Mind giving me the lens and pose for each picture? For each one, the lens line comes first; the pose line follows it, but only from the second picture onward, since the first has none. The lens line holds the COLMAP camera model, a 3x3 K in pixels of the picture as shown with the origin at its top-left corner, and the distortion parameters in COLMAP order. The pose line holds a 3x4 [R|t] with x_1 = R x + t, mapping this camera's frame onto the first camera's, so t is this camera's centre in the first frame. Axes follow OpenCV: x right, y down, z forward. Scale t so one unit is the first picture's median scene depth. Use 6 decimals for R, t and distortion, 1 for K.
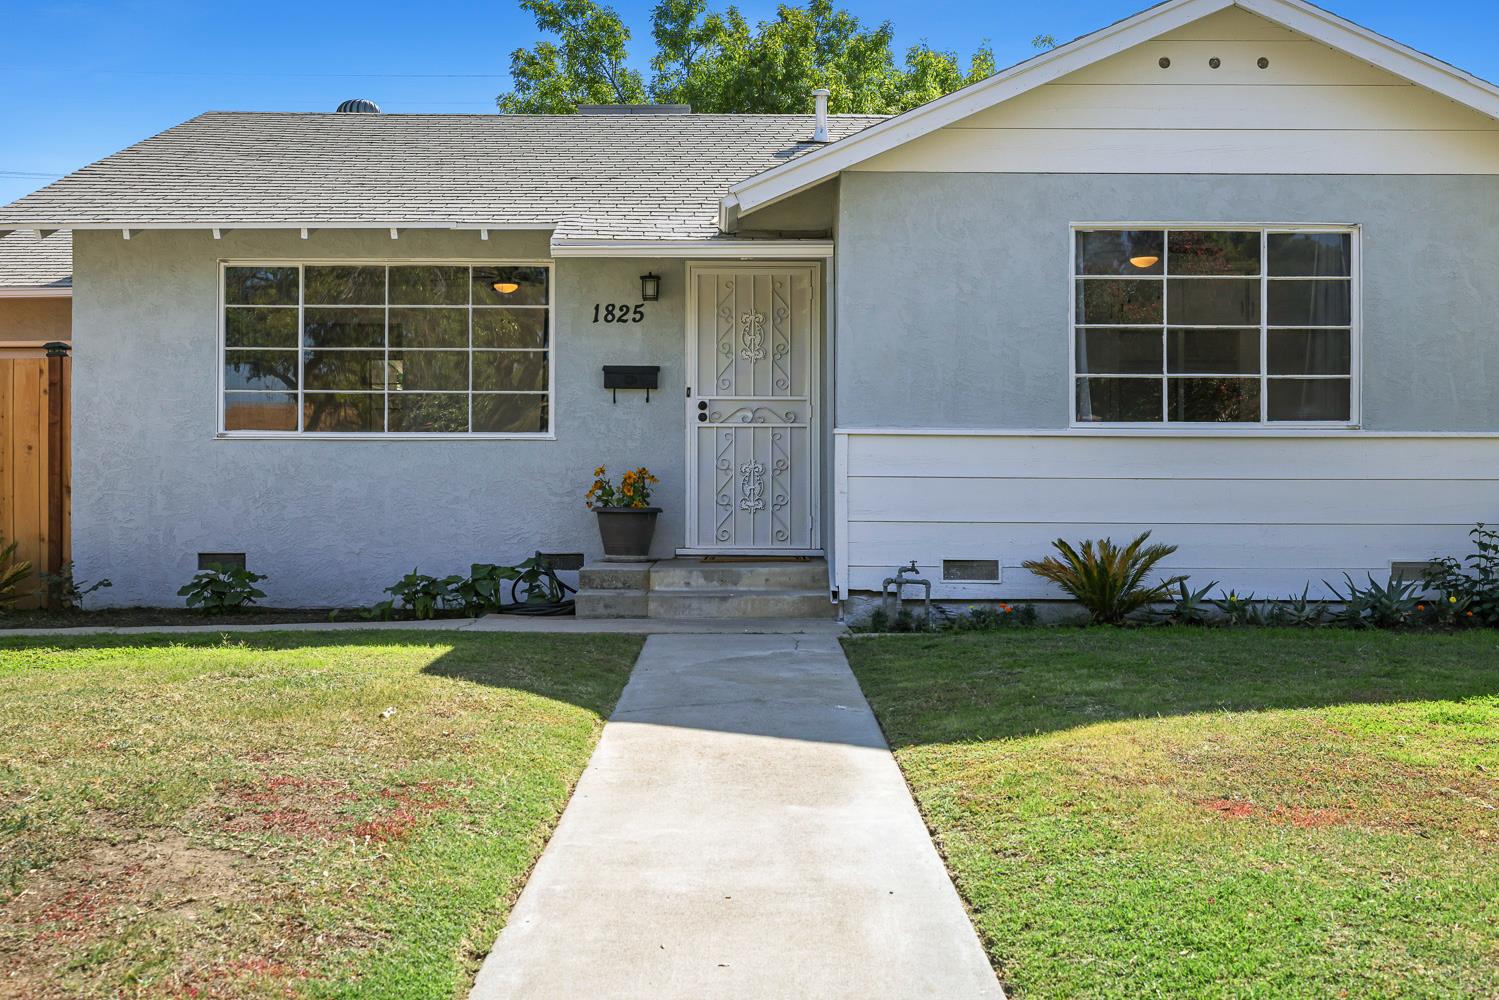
lens RADIAL K [[1485.5, 0, 749.5], [0, 1485.5, 500.0], [0, 0, 1]] dist [0.001846, 0.006391]
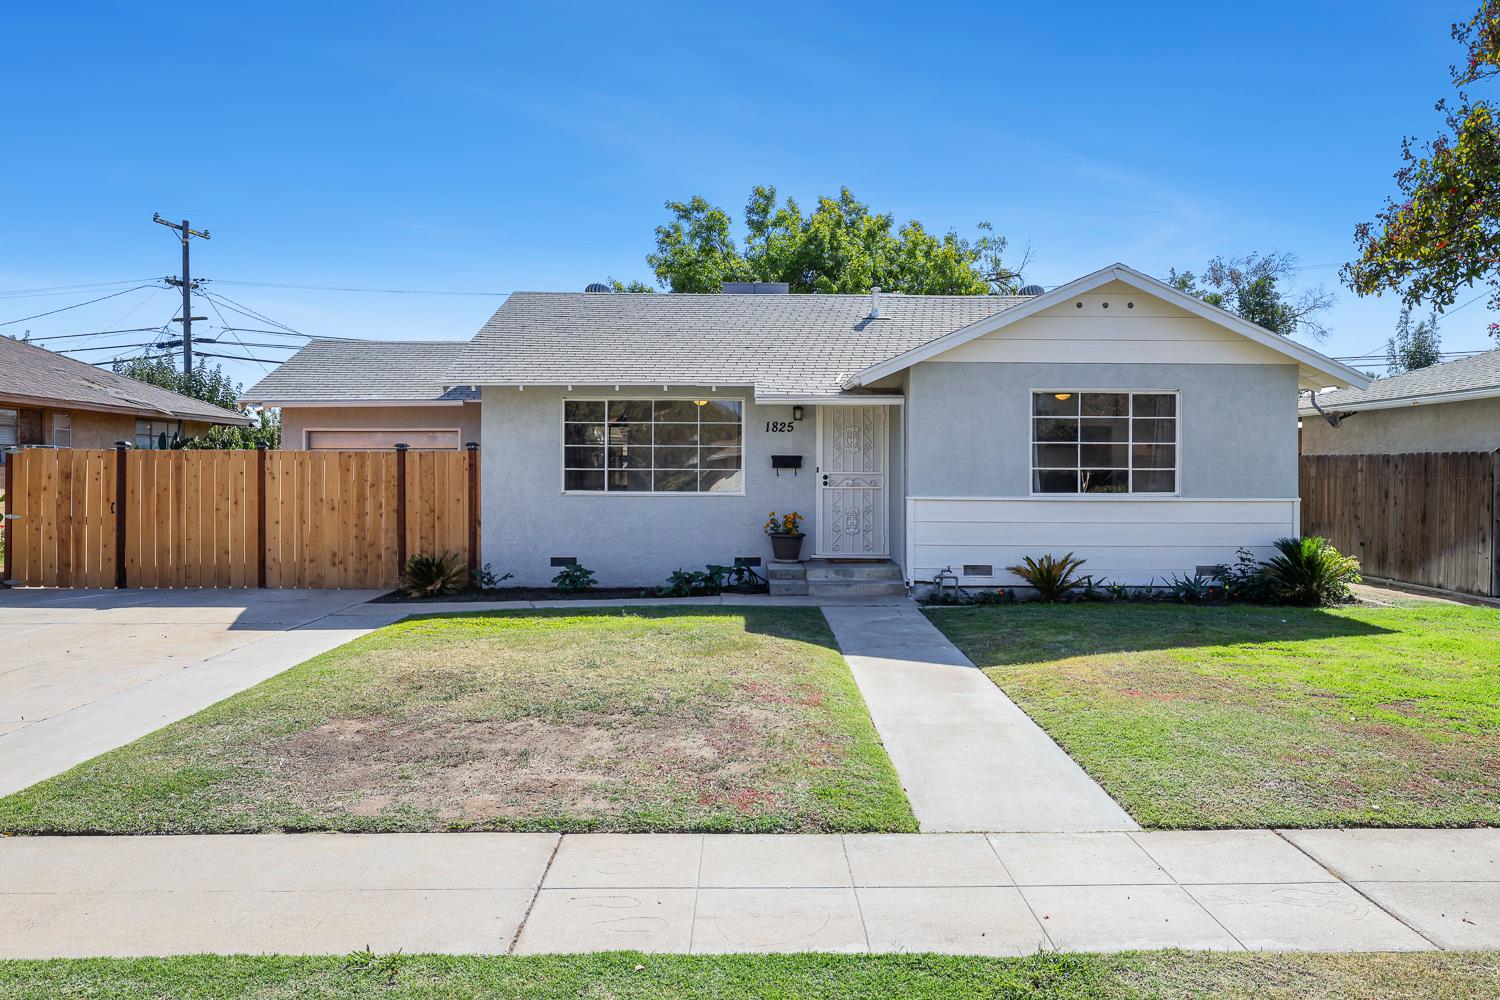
lens RADIAL K [[1053.4, 0, 764.6], [0, 1053.4, 488.4], [0, 0, 1]] dist [-0.000723, 0.000421]
pose [[0.999851, 0.000301, 0.017253, -0.140597], [-0.000452, 0.999962, 0.008759, -0.066356], [-0.017250, -0.008766, 0.999813, -0.330265]]
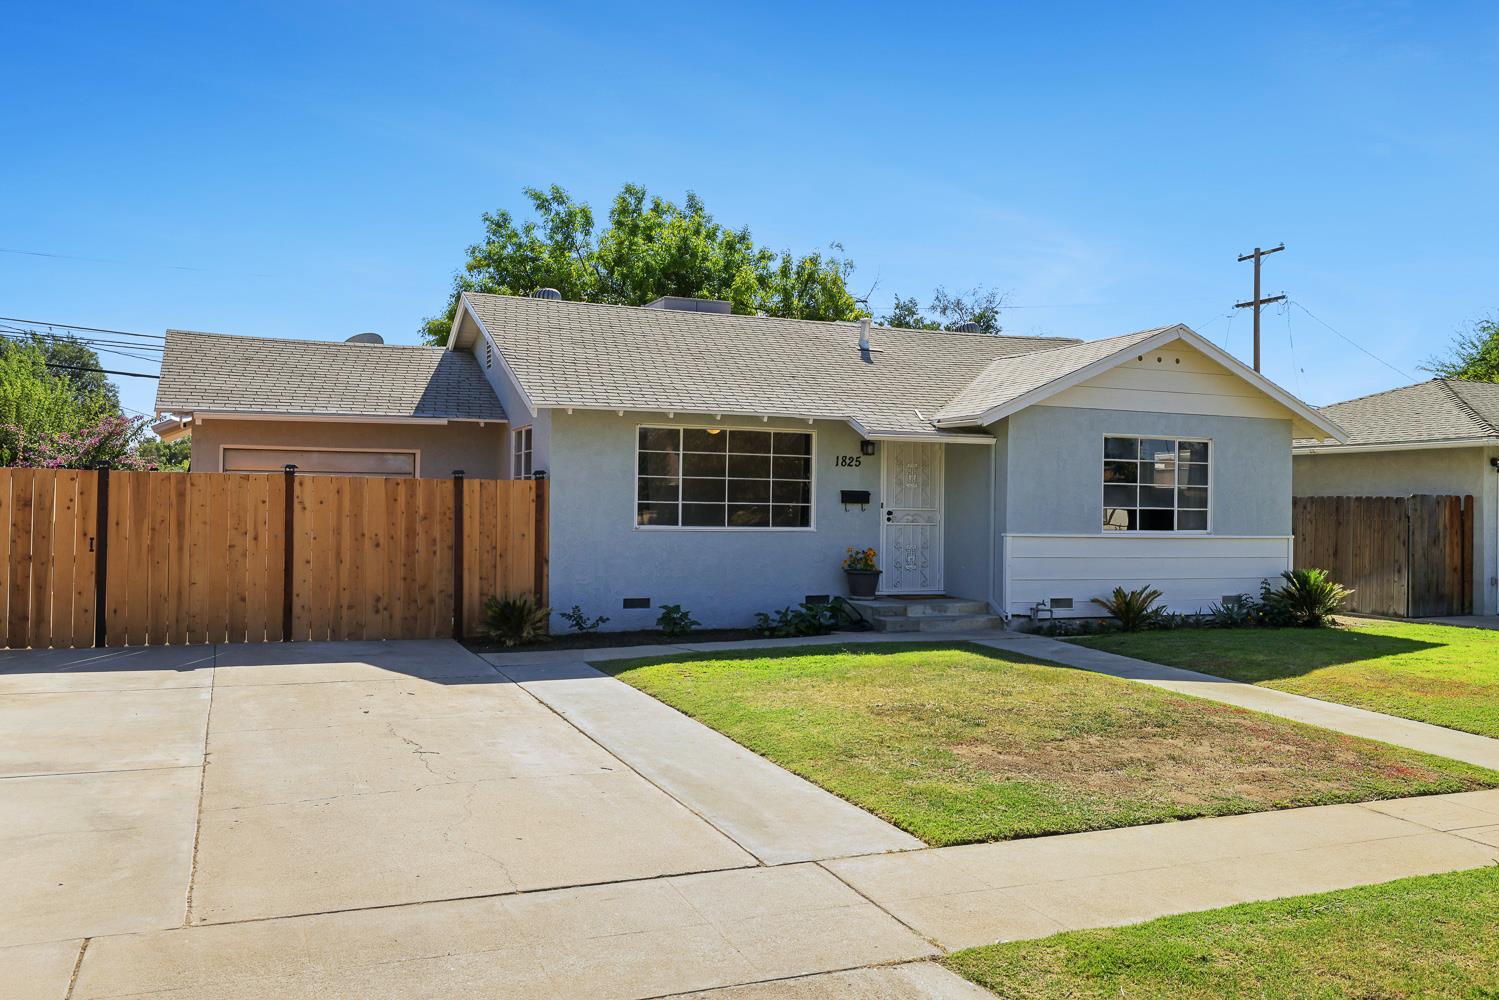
lens RADIAL K [[1264.1, 0, 749.5], [0, 1264.1, 500.0], [0, 0, 1]] dist [-0.006211, -0.000622]
pose [[0.921062, 0.012728, 0.389208, -0.863907], [-0.011469, 0.999919, -0.005558, -0.074863], [-0.389247, 0.000655, 0.921133, -0.397284]]
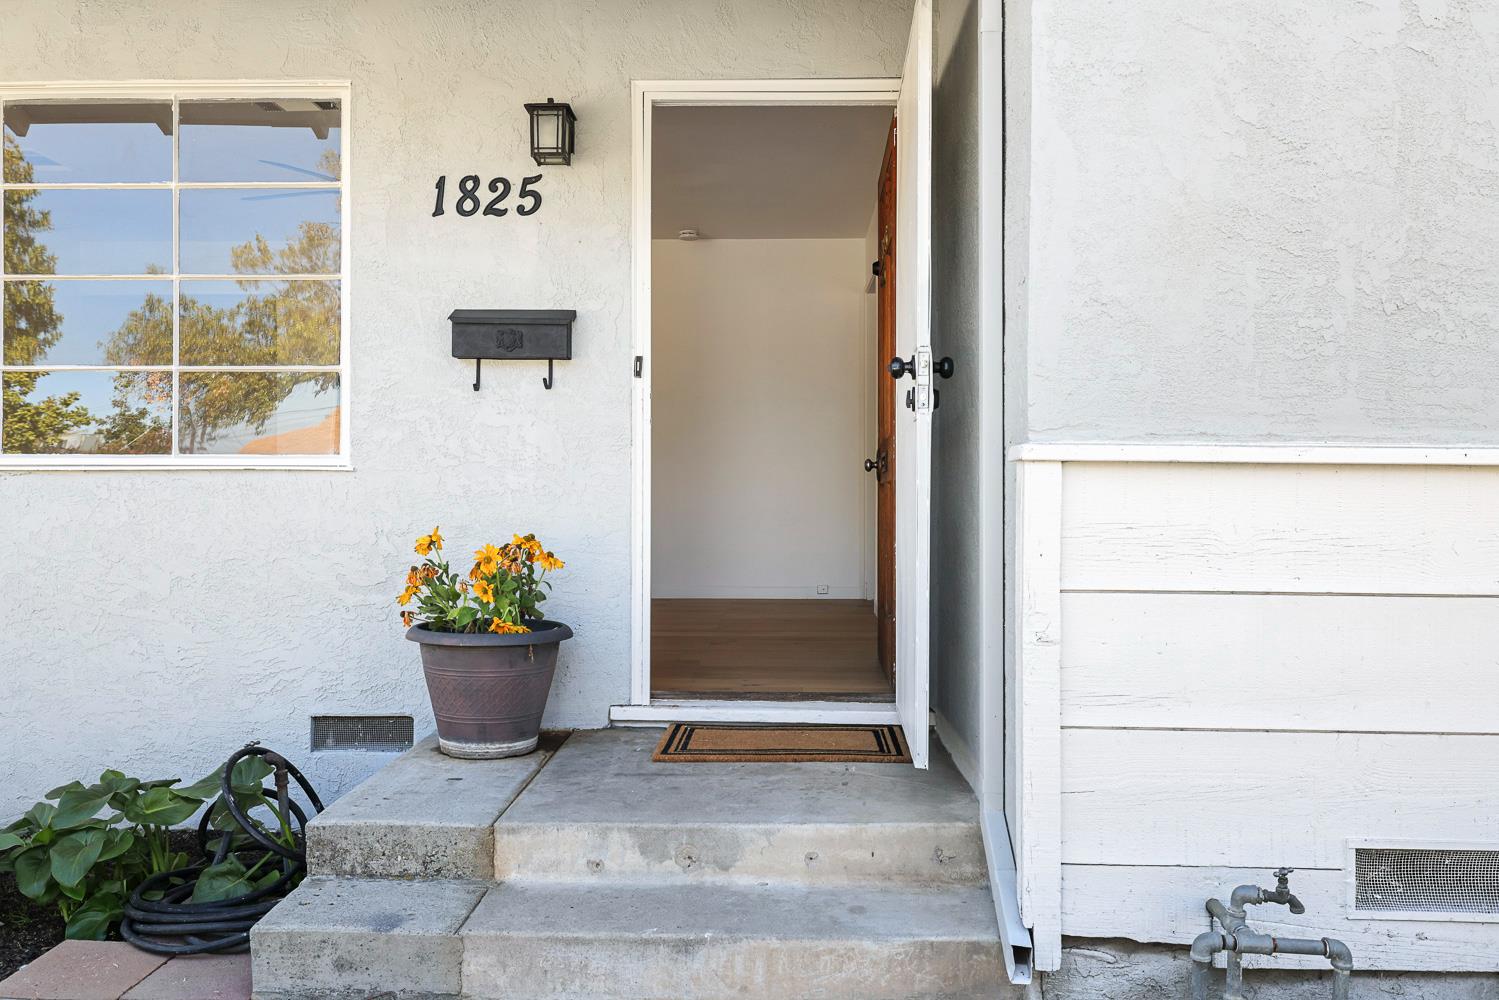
lens RADIAL K [[1153.9, 0, 749.5], [0, 1153.9, 500.0], [0, 0, 1]] dist [-0.005007, -0.001454]
pose [[0.999368, 0.000563, -0.035540, 0.006509], [-0.000620, 0.999999, -0.001597, -0.033421], [0.035539, 0.001618, 0.999367, 0.701616]]
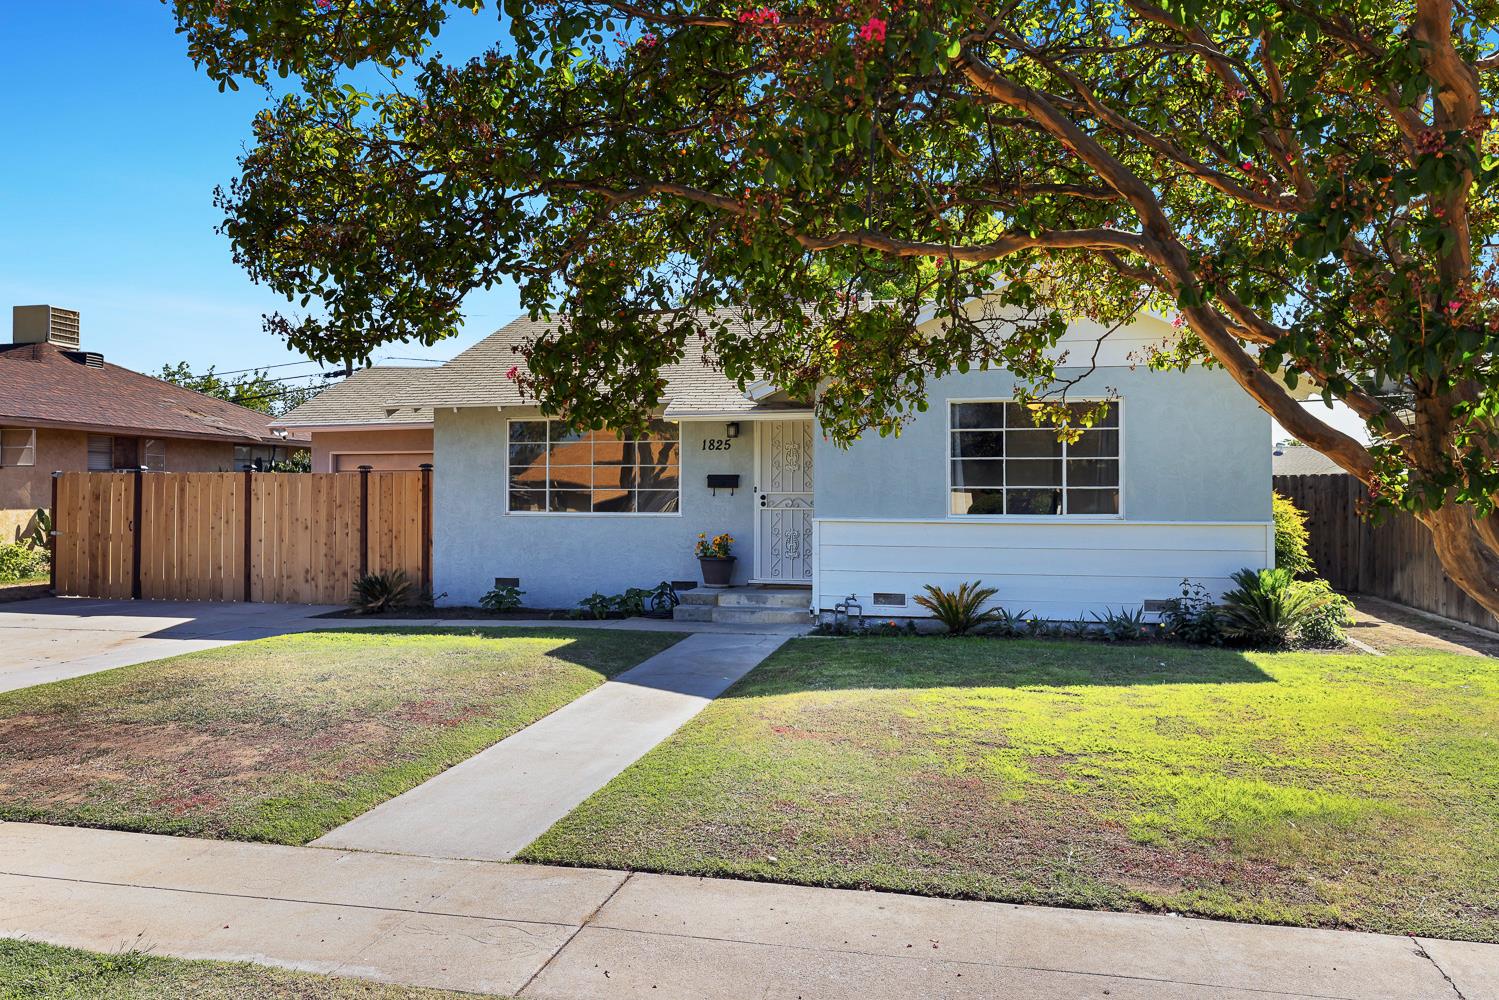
lens RADIAL K [[1126.7, 0, 744.9], [0, 1126.7, 496.7], [0, 0, 1]] dist [-0.001238, 0.000957]
pose [[0.972072, -0.000638, -0.234681, 0.278471], [-0.000502, 0.999988, -0.004796, -0.063119], [0.234682, 0.004780, 0.972061, -0.307472]]
